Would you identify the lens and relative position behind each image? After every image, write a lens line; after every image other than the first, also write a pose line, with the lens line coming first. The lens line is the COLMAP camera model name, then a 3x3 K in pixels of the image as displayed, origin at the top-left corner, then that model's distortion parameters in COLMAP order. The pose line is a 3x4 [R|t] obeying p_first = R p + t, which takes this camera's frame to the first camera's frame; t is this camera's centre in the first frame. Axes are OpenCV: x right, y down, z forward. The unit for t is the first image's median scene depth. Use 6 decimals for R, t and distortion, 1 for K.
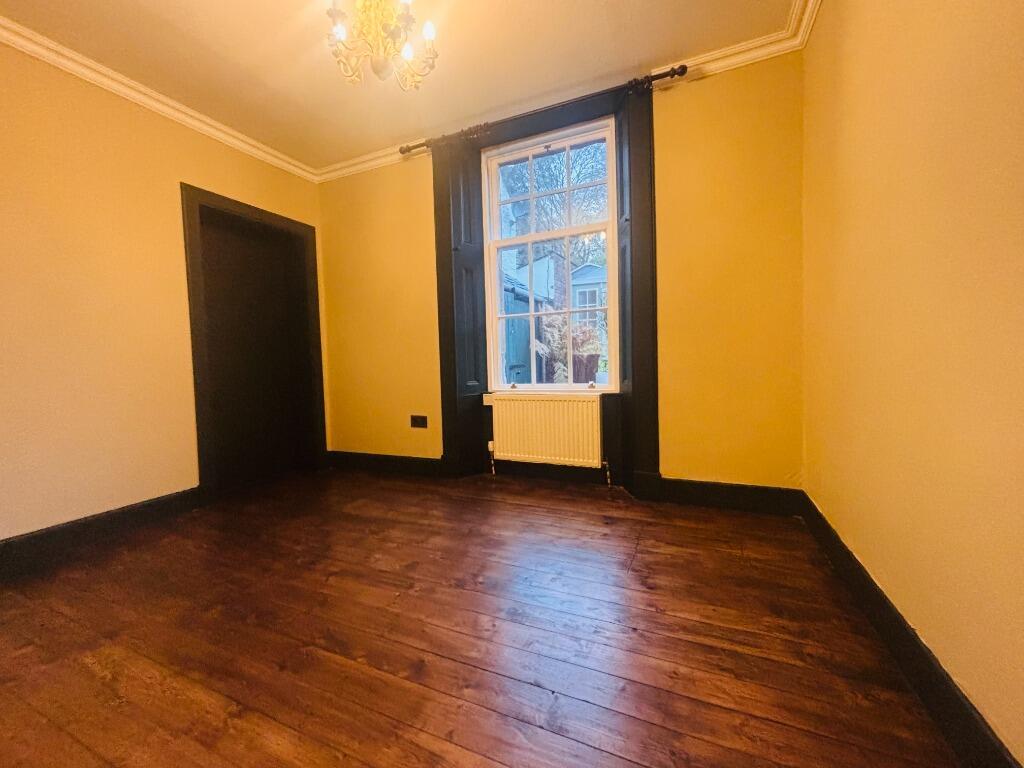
lens RADIAL K [[413.8, 0, 512.8], [0, 413.8, 381.5], [0, 0, 1]] dist [-0.001950, -0.000439]
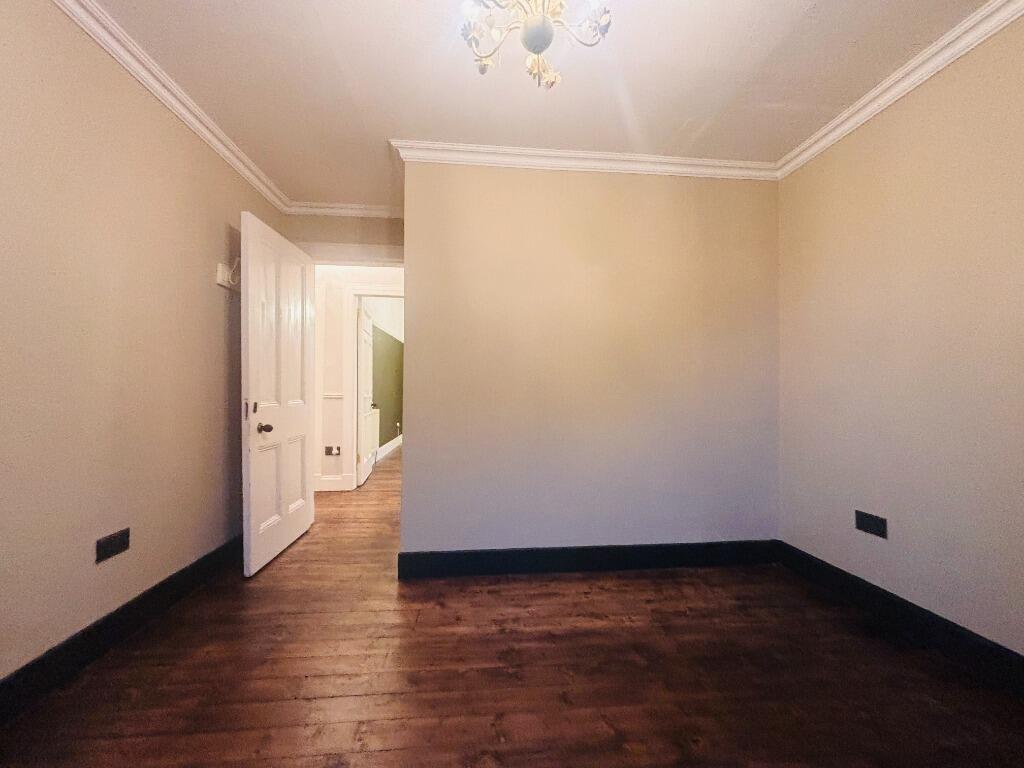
lens RADIAL K [[410.0, 0, 512.0], [0, 410.0, 384.0], [0, 0, 1]] dist [-0.001551, -0.000322]
pose [[-0.870587, 0.018554, -0.491664, 0.042273], [-0.008827, 0.998539, 0.053314, -0.111145], [0.491935, 0.050754, -0.869151, 0.878803]]
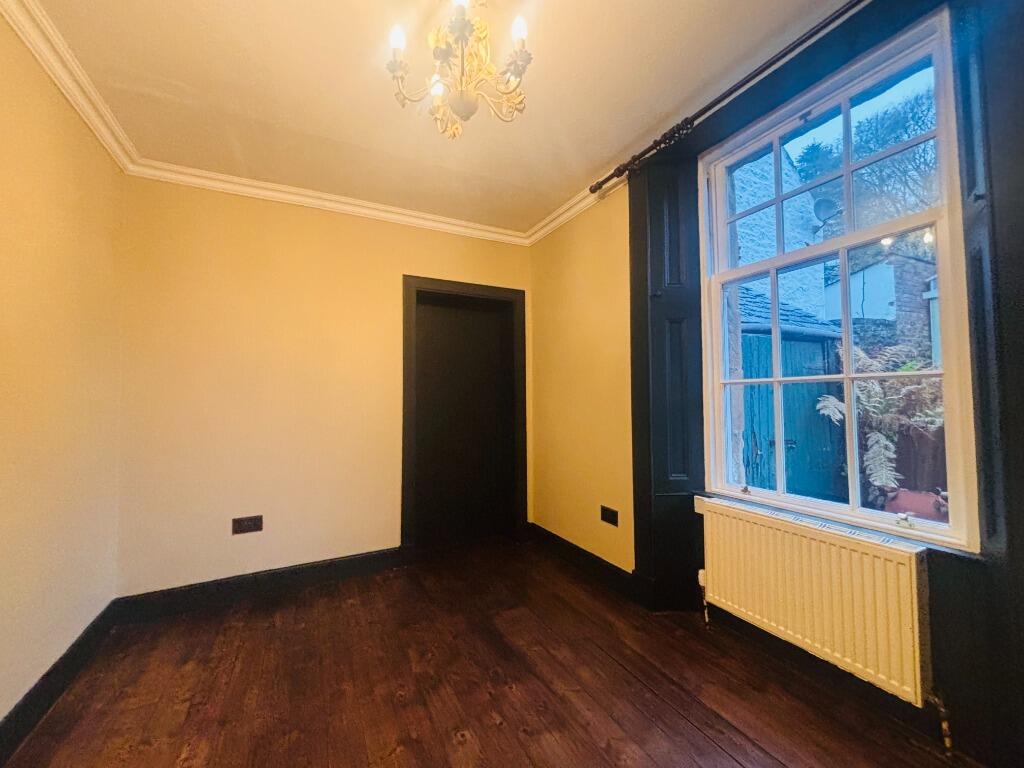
lens RADIAL K [[411.6, 0, 510.5], [0, 411.6, 381.7], [0, 0, 1]] dist [-0.000651, 0.000043]
pose [[0.777005, -0.002665, -0.629488, 0.130158], [-0.044612, 0.997244, -0.059289, -0.110321], [0.627911, 0.074151, 0.774745, 0.271676]]
